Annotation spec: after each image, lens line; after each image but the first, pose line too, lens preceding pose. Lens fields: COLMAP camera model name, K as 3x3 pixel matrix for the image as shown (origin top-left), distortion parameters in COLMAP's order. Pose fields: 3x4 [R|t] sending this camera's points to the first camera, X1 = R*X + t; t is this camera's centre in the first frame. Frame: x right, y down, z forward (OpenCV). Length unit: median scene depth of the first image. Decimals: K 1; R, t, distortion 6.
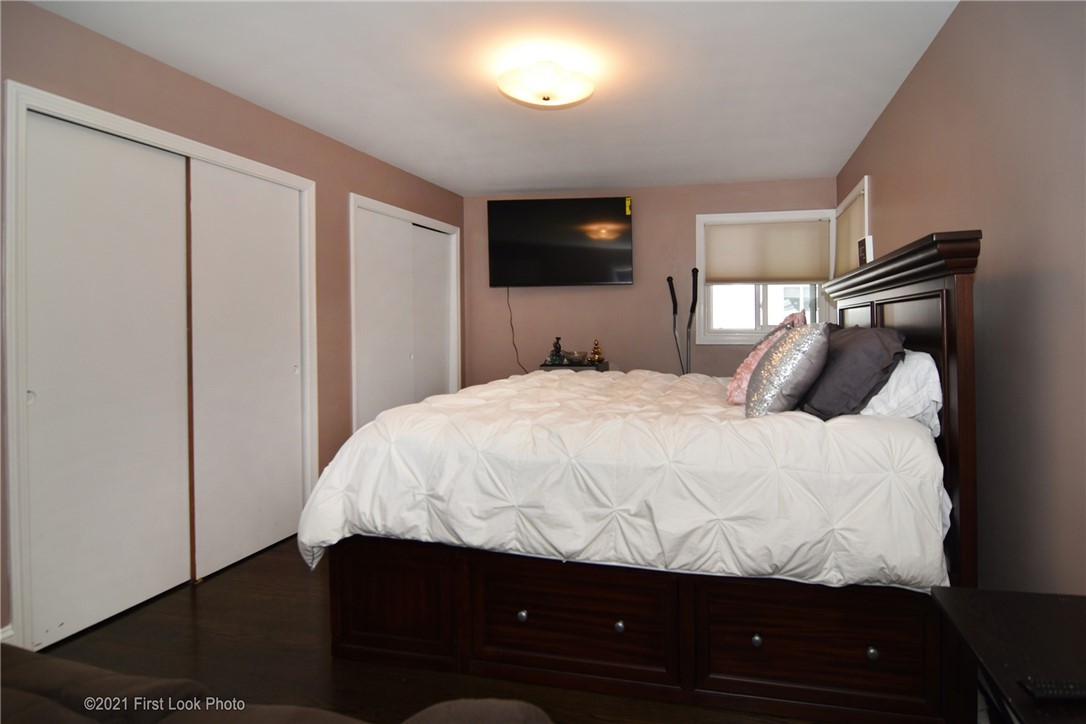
lens RADIAL K [[581.8, 0, 594.4], [0, 581.8, 322.3], [0, 0, 1]] dist [0.002072, -0.000010]
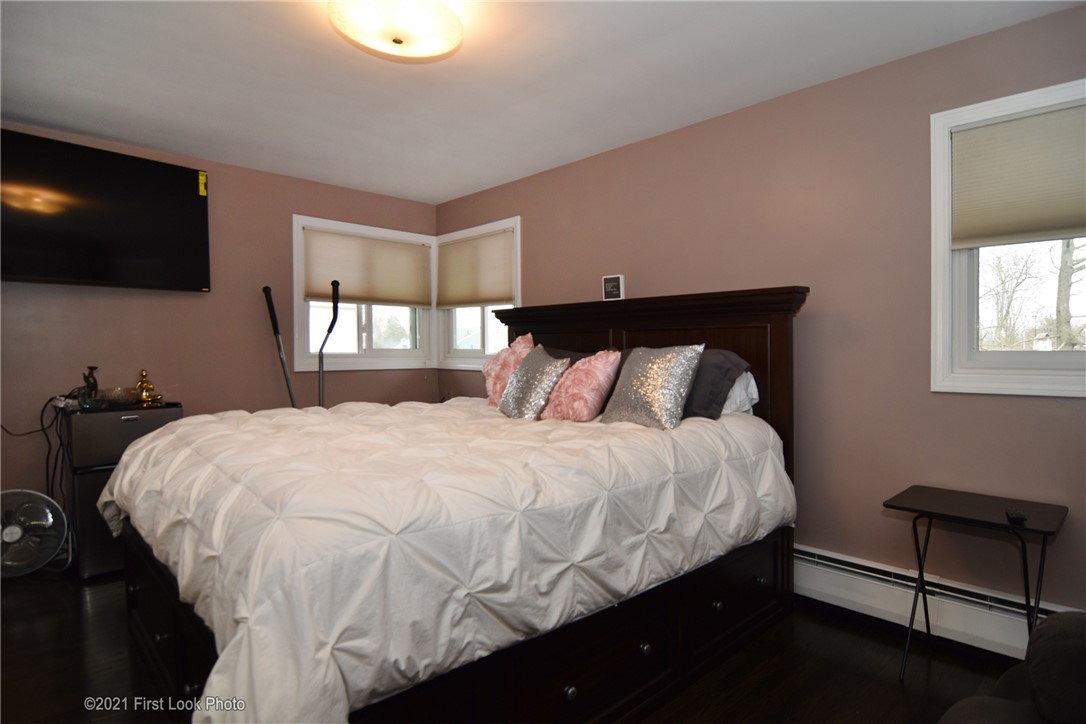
lens RADIAL K [[601.0, 0, 575.3], [0, 601.0, 348.1], [0, 0, 1]] dist [-0.016542, -0.000730]
pose [[0.510539, 0.006513, 0.859830, -0.372060], [-0.006103, 0.999974, -0.003951, 0.005724], [-0.859833, -0.003230, 0.510565, 0.241513]]
